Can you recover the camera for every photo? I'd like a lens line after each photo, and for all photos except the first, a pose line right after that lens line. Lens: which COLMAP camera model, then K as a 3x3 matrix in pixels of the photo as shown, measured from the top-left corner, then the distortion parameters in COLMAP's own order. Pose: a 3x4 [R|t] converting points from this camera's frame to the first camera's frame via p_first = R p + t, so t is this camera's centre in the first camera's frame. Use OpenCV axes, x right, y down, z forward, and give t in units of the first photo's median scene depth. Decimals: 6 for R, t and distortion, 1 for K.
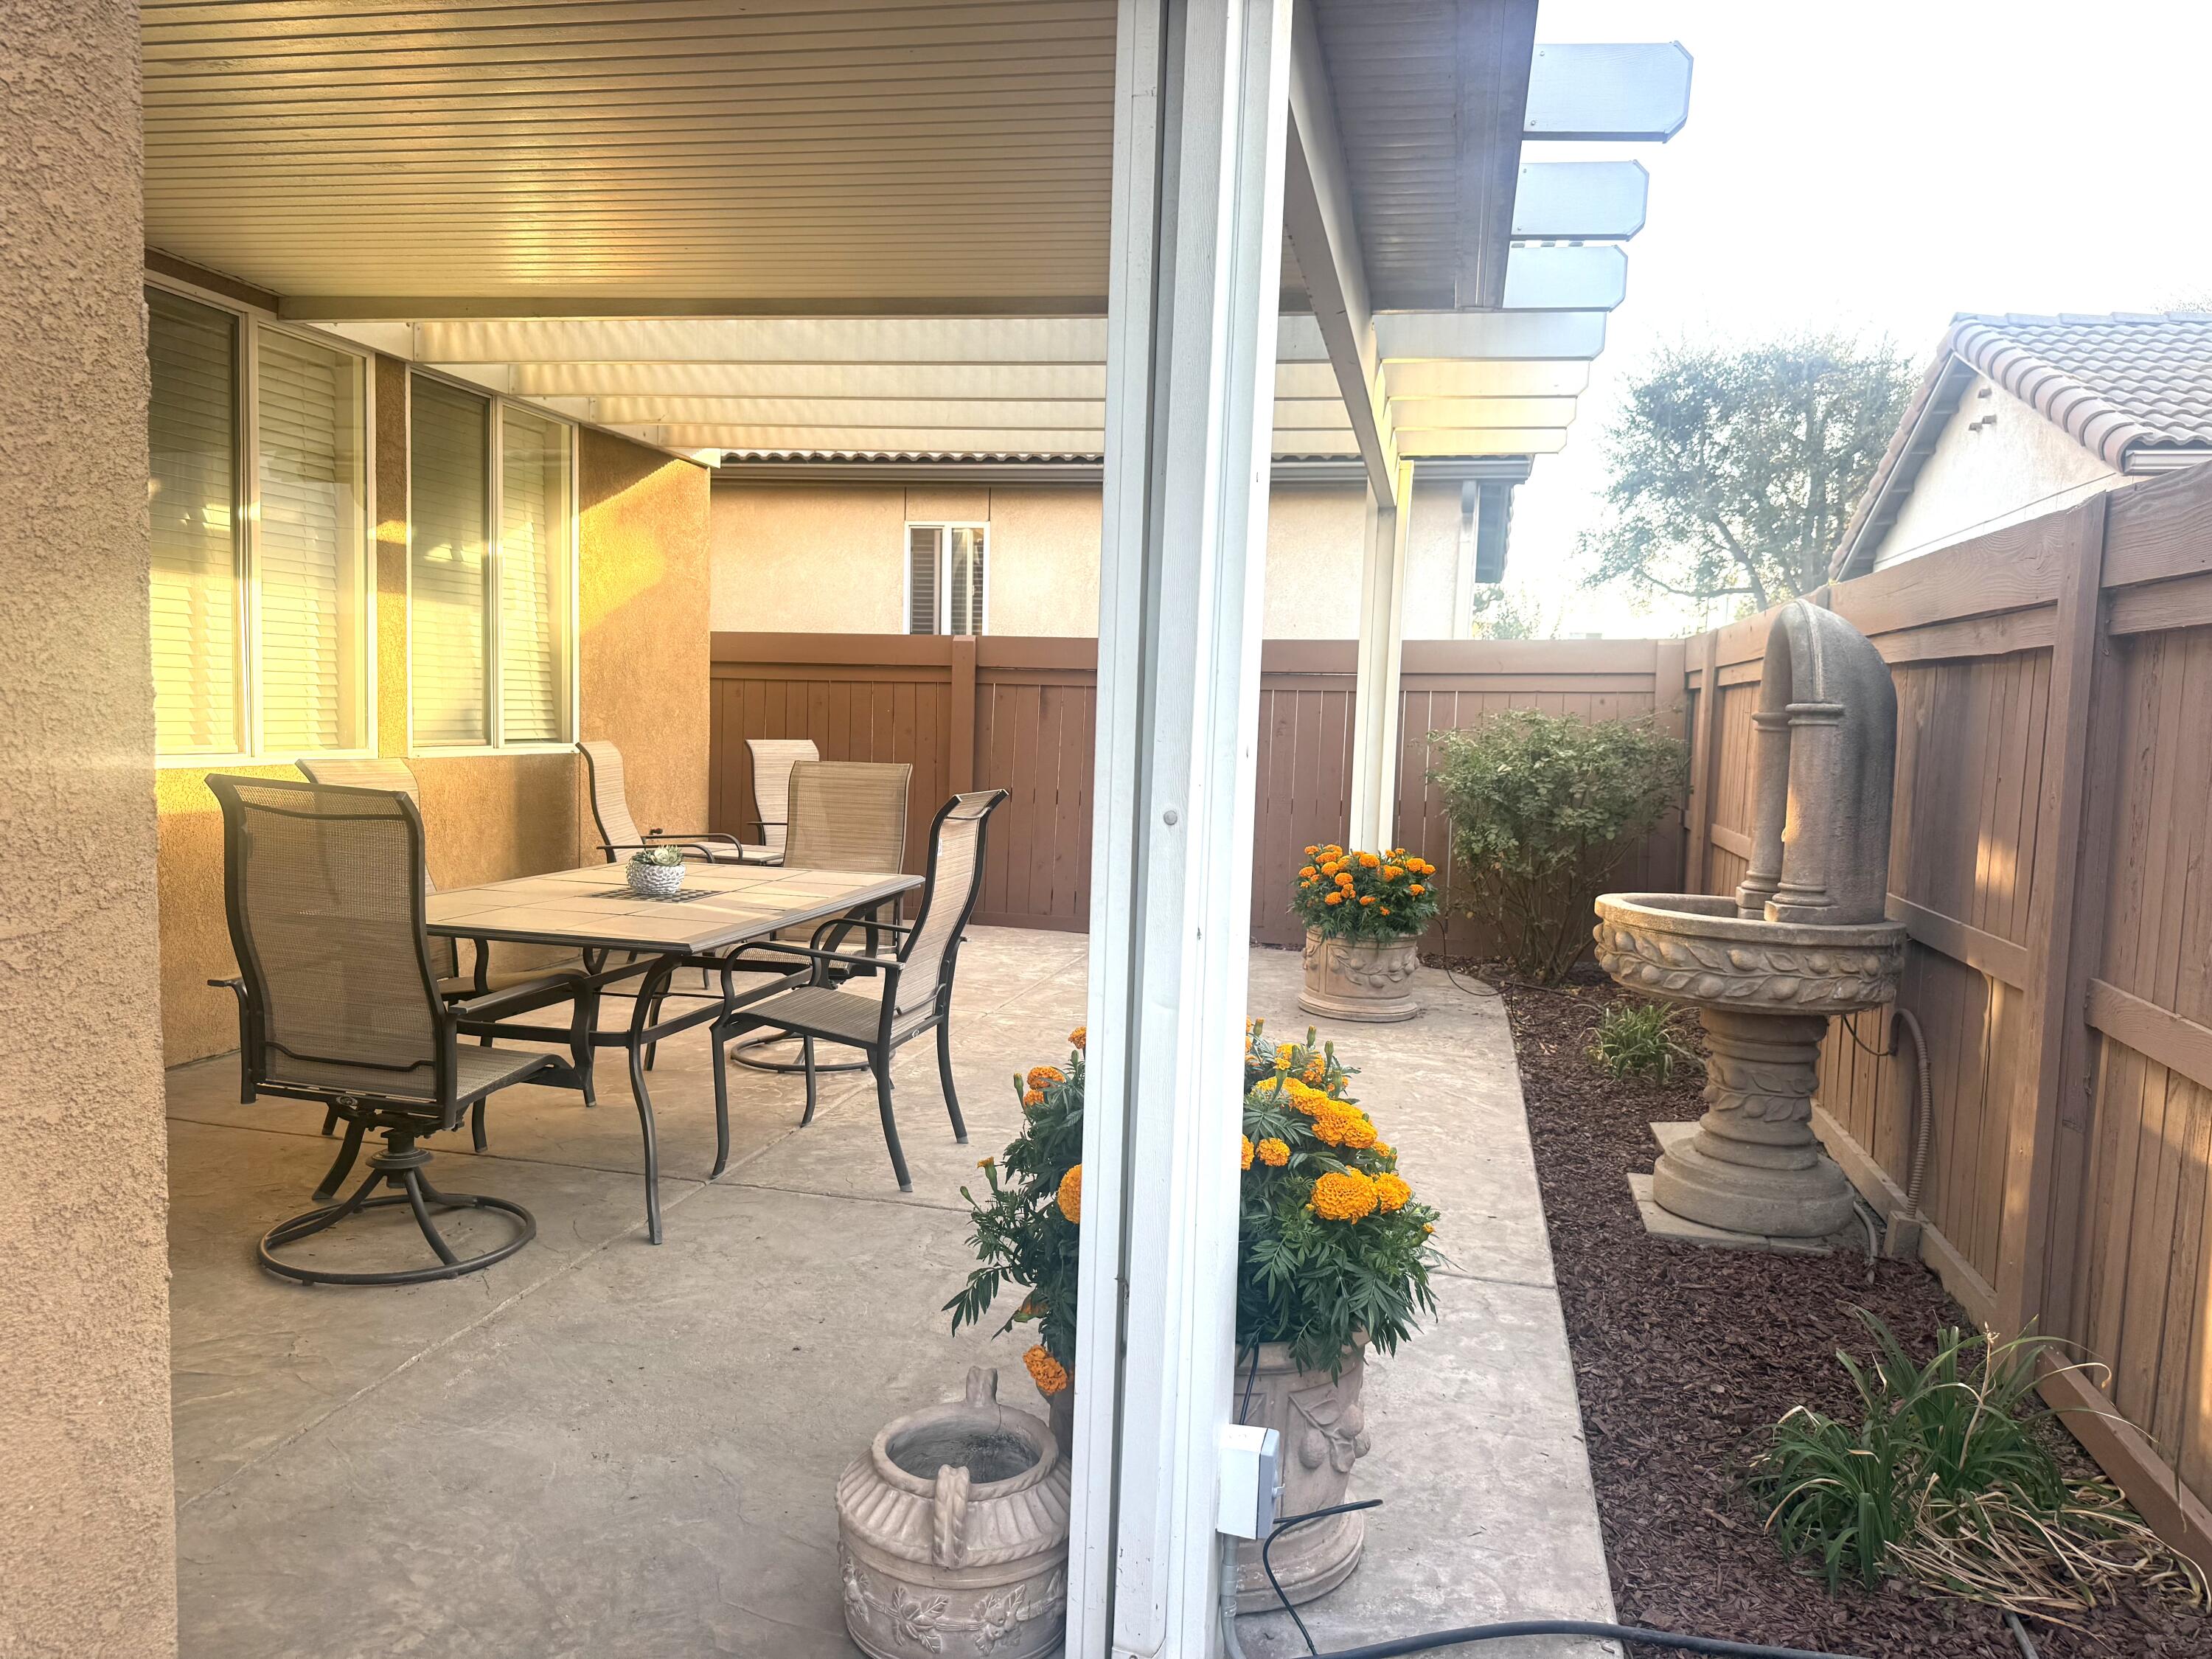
lens RADIAL K [[1558.0, 0, 1101.9], [0, 1558.0, 836.8], [0, 0, 1]] dist [0.039165, -0.044787]
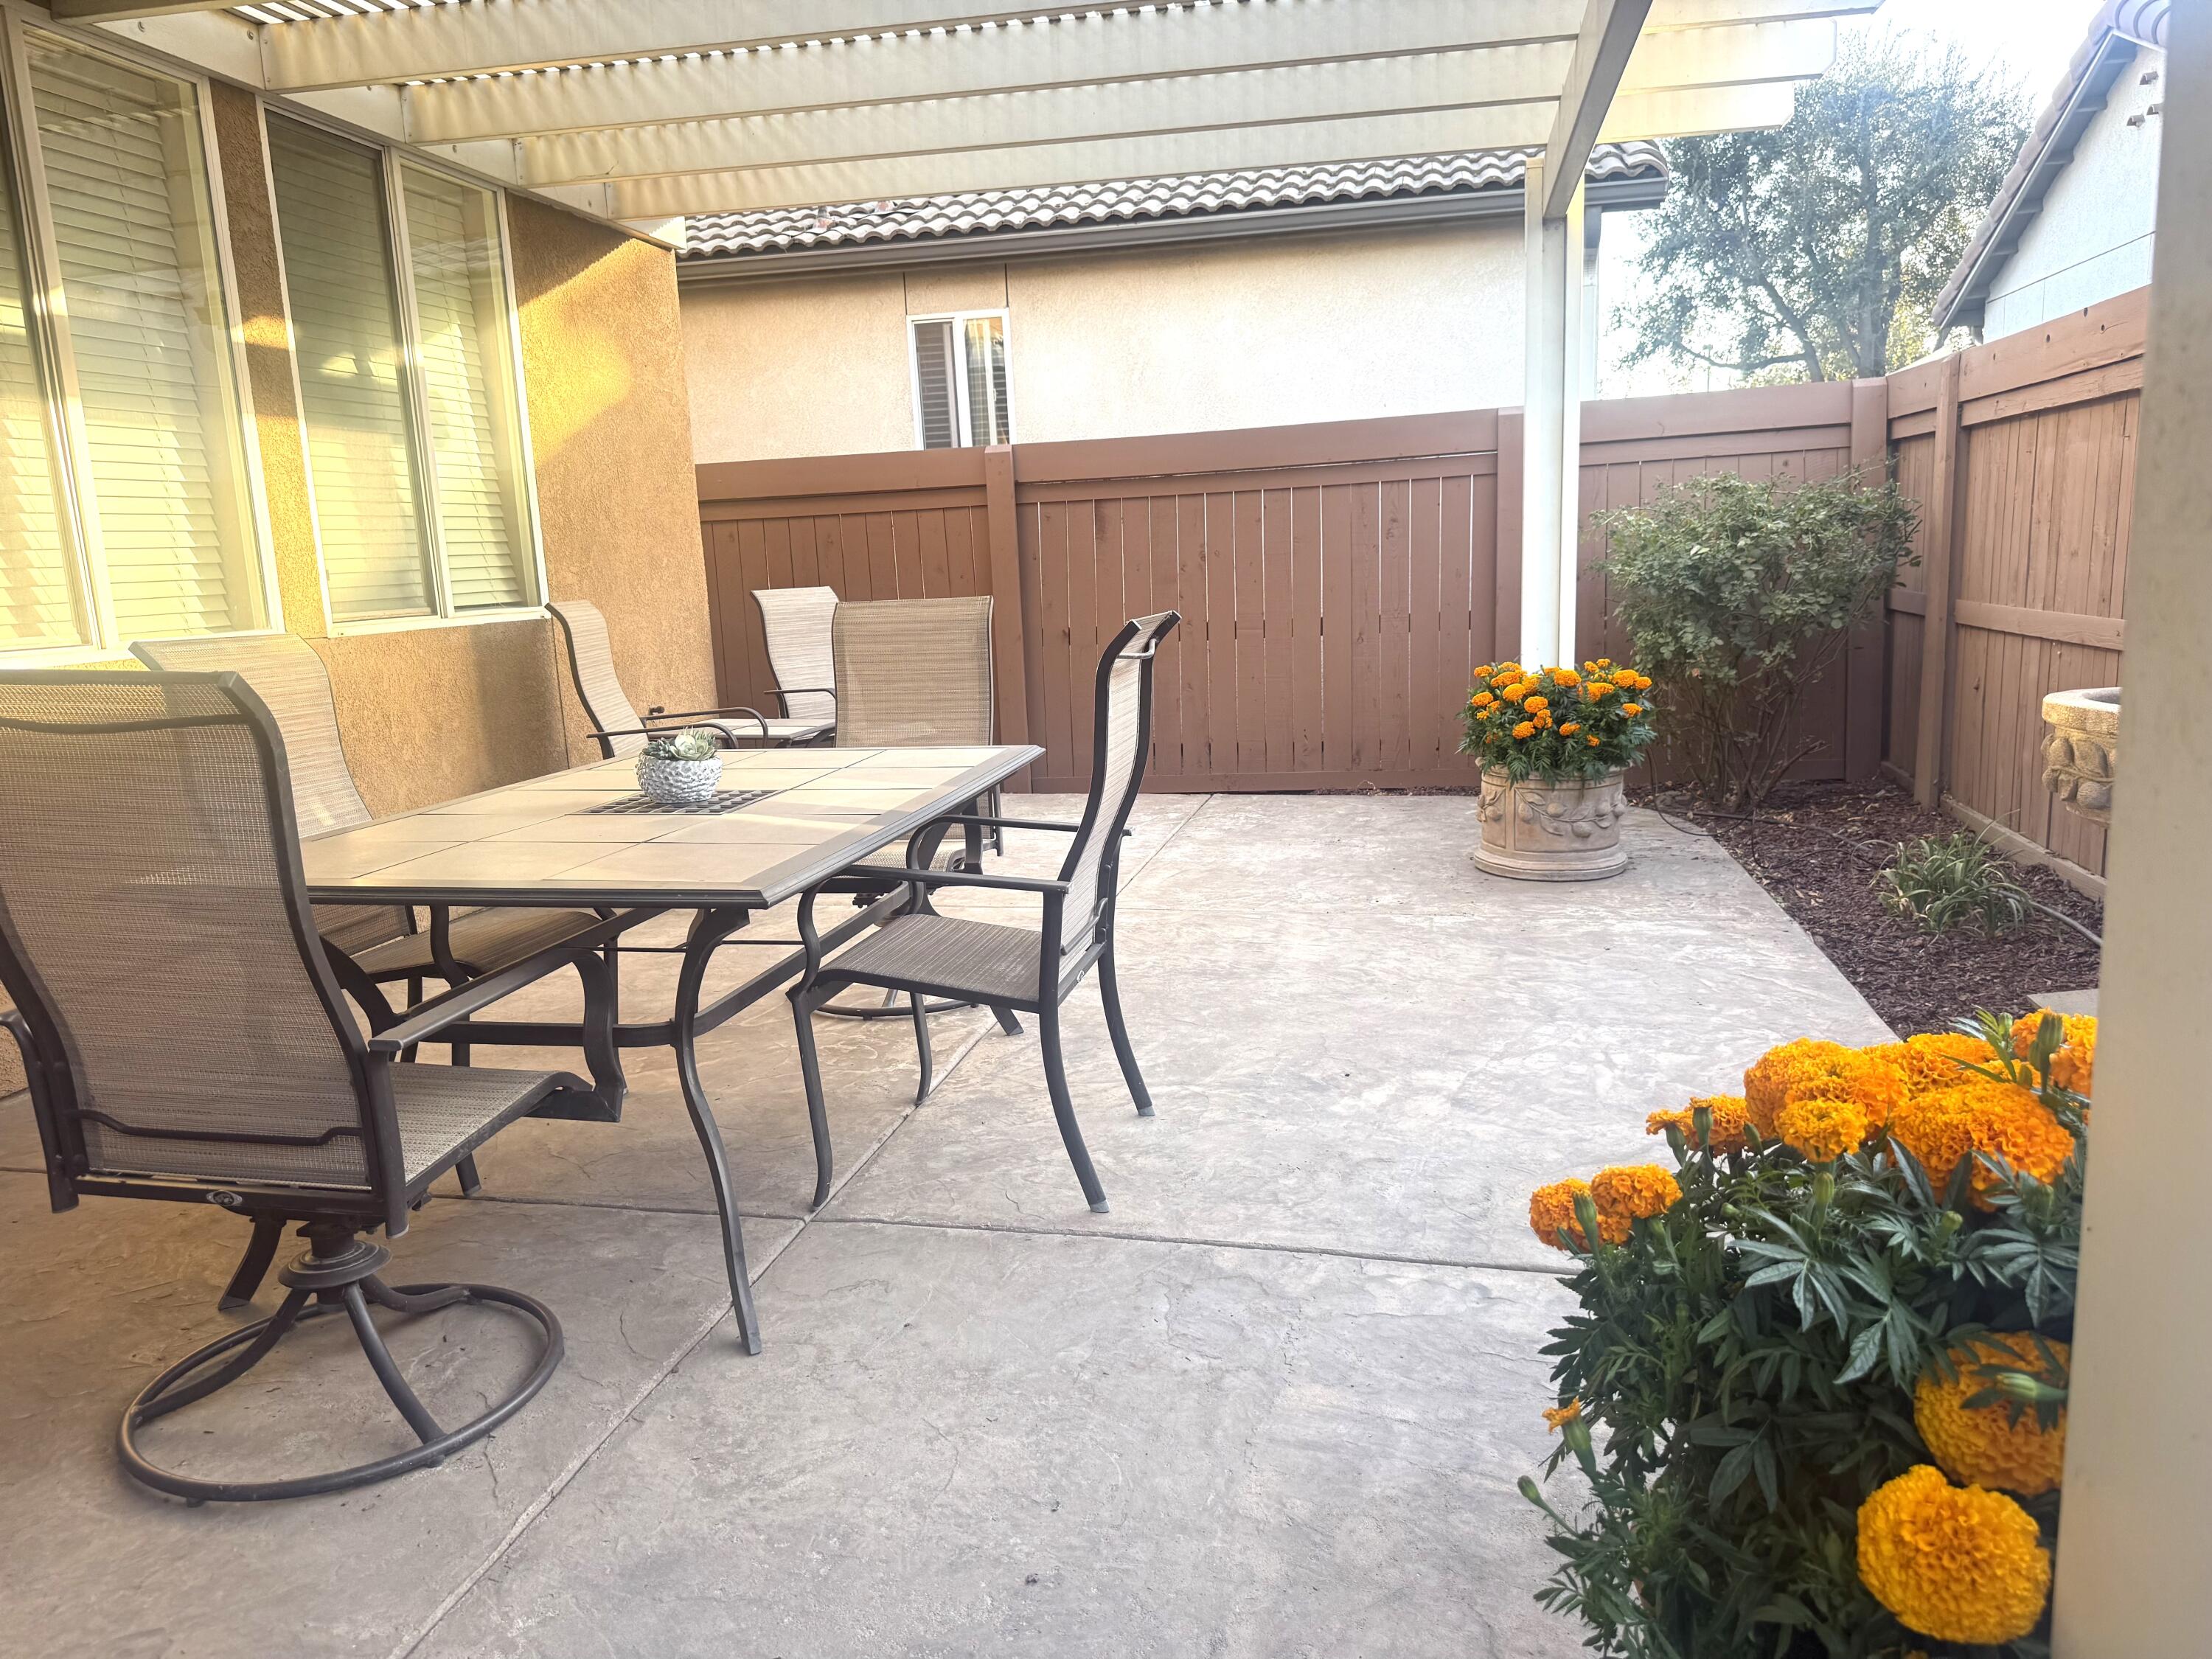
lens RADIAL K [[1558.0, 0, 1104.6], [0, 1558.0, 838.4], [0, 0, 1]] dist [0.039165, -0.044787]
pose [[0.997039, -0.076869, 0.001938, -0.108421], [0.076289, 0.992035, 0.100236, -0.001974], [-0.009628, -0.099792, 0.994962, 0.328373]]
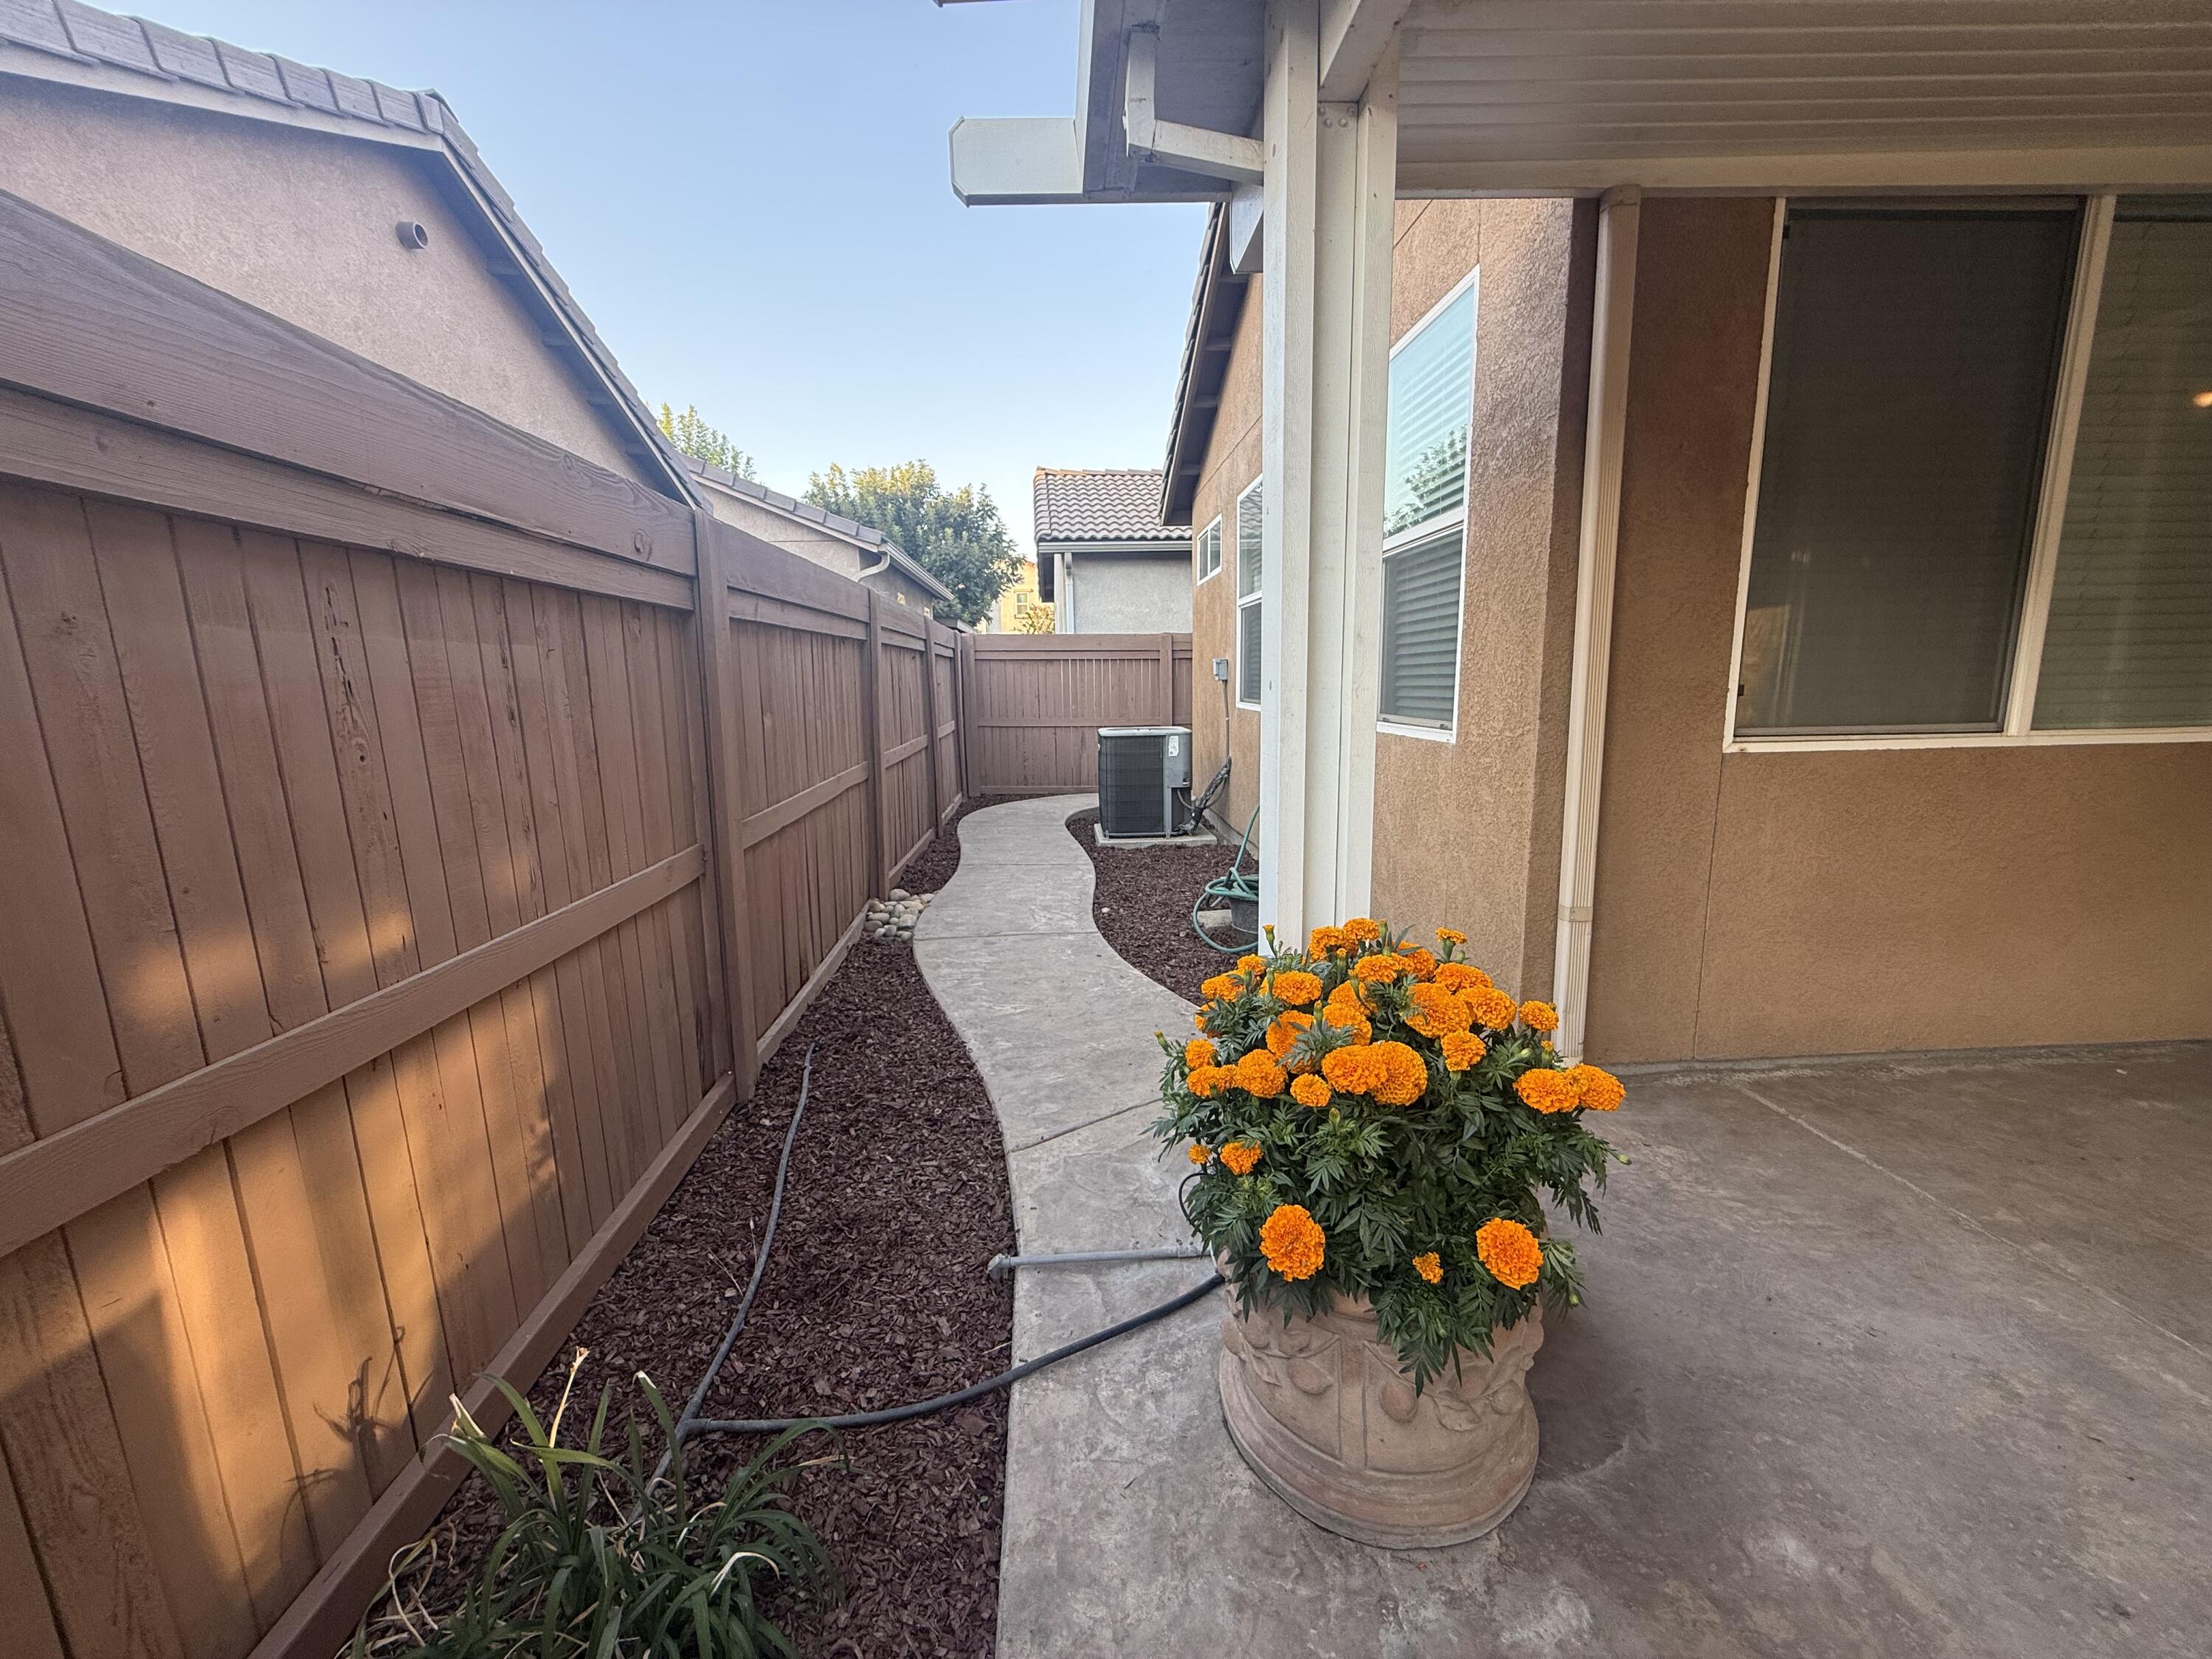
lens RADIAL K [[877.8, 0, 1085.1], [0, 877.8, 828.7], [0, 0, 1]] dist [-0.002264, 0.001189]
pose [[-0.966347, 0.034071, -0.254974, 0.235473], [-0.029521, 0.969953, 0.241494, -0.056440], [0.255541, 0.240894, -0.936306, 0.845259]]
